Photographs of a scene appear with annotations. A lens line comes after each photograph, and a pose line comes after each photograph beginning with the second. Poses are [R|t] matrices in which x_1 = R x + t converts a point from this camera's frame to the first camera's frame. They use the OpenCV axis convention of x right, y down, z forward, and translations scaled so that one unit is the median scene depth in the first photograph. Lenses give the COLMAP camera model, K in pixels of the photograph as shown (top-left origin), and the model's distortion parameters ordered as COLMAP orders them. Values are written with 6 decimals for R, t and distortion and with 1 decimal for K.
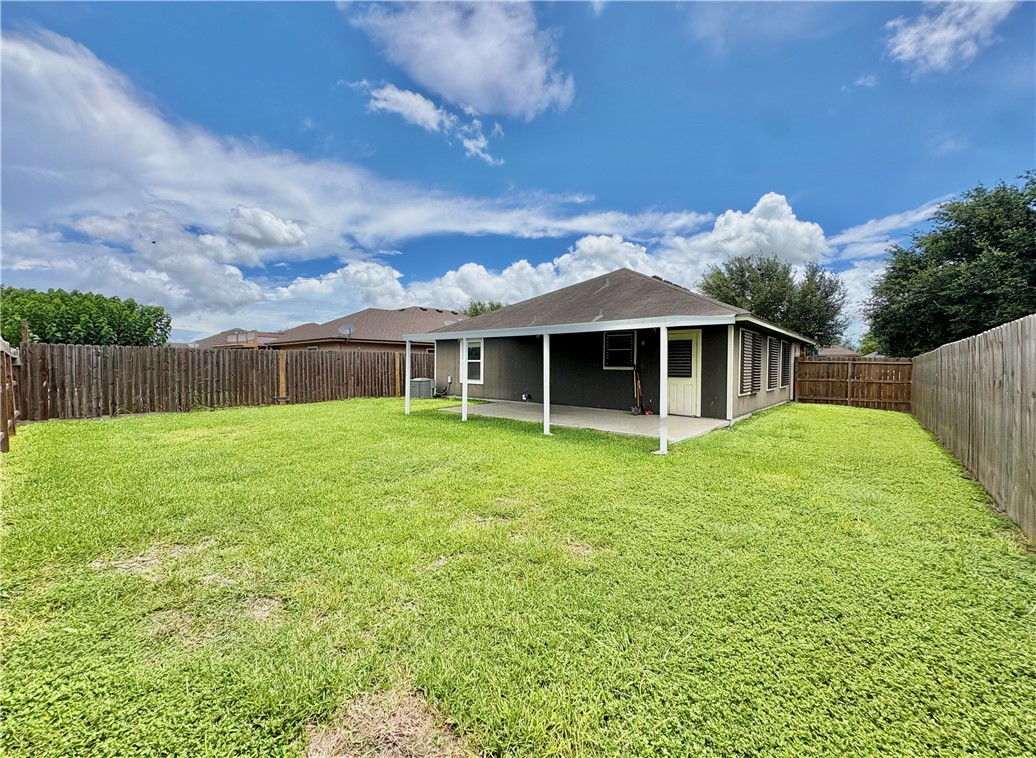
lens RADIAL K [[415.7, 0, 511.7], [0, 415.7, 373.2], [0, 0, 1]] dist [-0.003125, 0.000119]
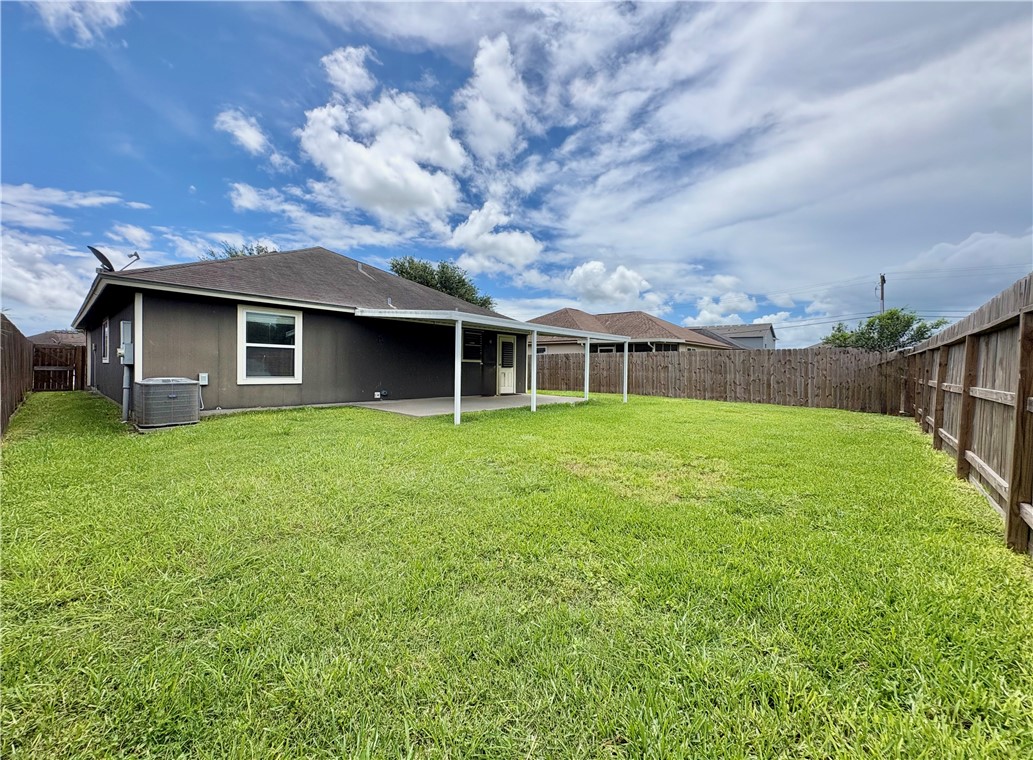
lens RADIAL K [[414.5, 0, 509.7], [0, 414.5, 376.6], [0, 0, 1]] dist [-0.003125, 0.000119]
pose [[-0.030895, -0.038234, 0.998791, -1.071925], [0.003788, 0.999256, 0.038369, -0.010559], [-0.999515, 0.004969, -0.030728, 1.029439]]
